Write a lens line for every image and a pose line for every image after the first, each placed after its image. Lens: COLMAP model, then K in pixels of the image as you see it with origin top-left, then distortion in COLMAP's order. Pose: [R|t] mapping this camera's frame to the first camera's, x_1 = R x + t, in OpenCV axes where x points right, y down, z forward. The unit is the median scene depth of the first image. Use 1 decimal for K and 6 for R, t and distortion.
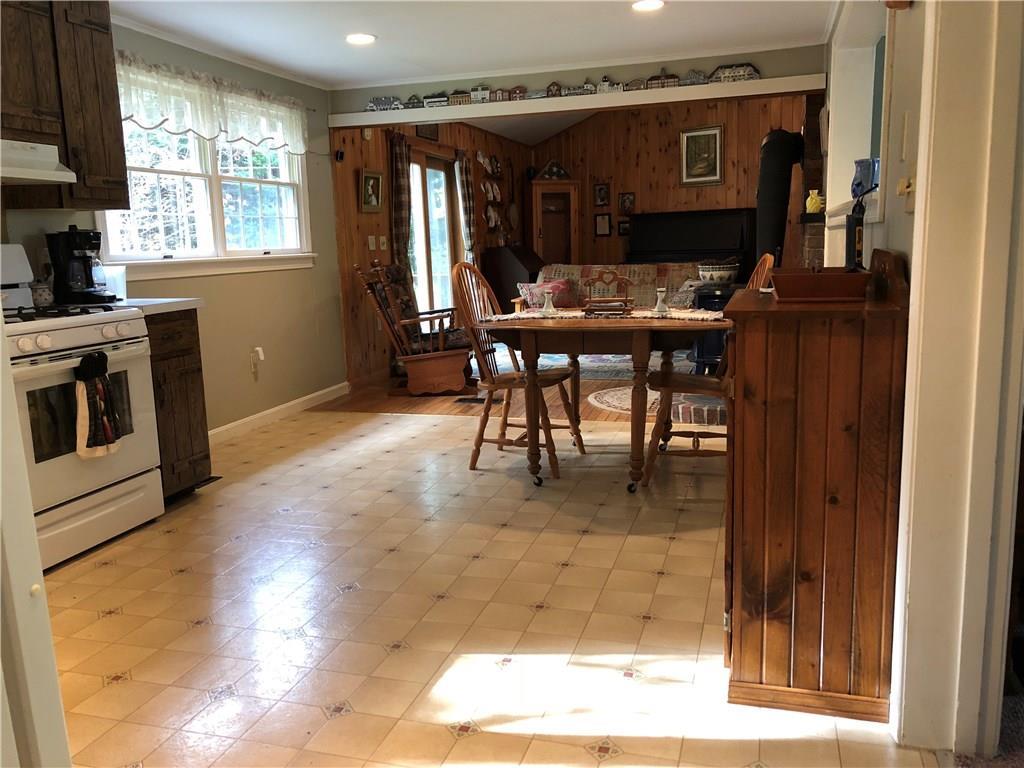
lens RADIAL K [[838.8, 0, 512.0], [0, 838.8, 384.0], [0, 0, 1]] dist [-0.000168, 0.010733]
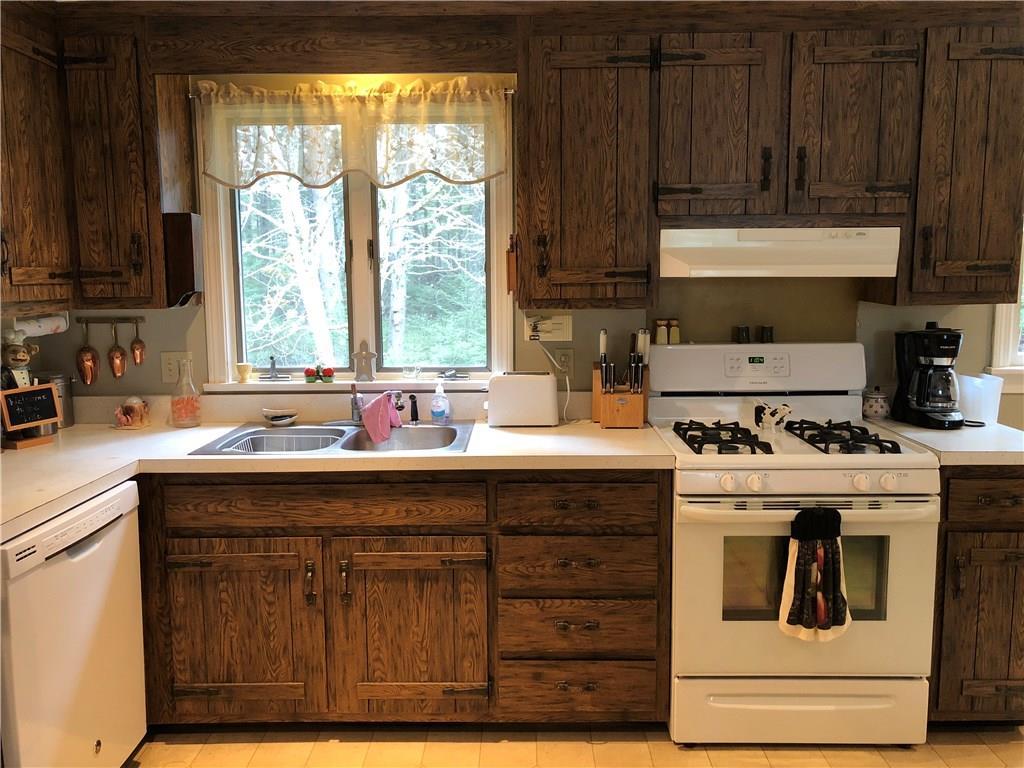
lens RADIAL K [[838.8, 0, 512.0], [0, 838.8, 384.0], [0, 0, 1]] dist [-0.000168, 0.010733]
pose [[0.271069, 0.147710, -0.951159, 0.119144], [-0.161397, 0.981140, 0.106370, -0.165143], [0.948932, 0.124681, 0.289797, 0.450528]]
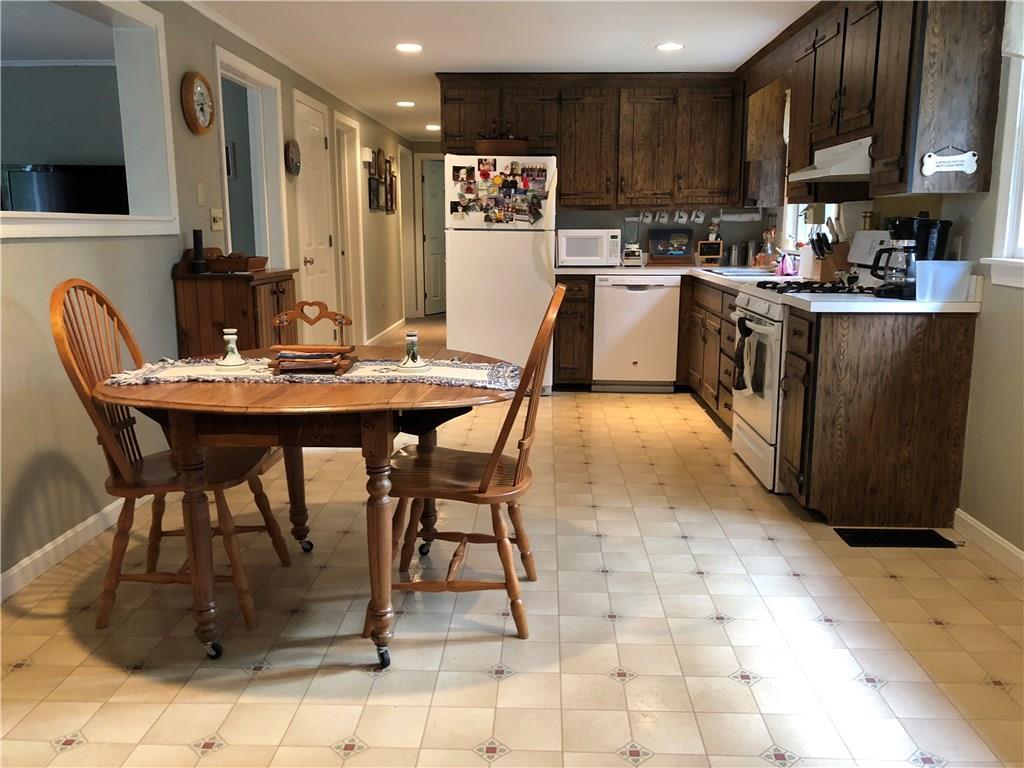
lens RADIAL K [[838.8, 0, 512.0], [0, 838.8, 384.0], [0, 0, 1]] dist [-0.000168, 0.010733]
pose [[-0.967153, 0.074179, -0.243132, 0.152565], [-0.016275, 0.936441, 0.350446, -0.358067], [0.253675, 0.342892, -0.904475, 1.963542]]
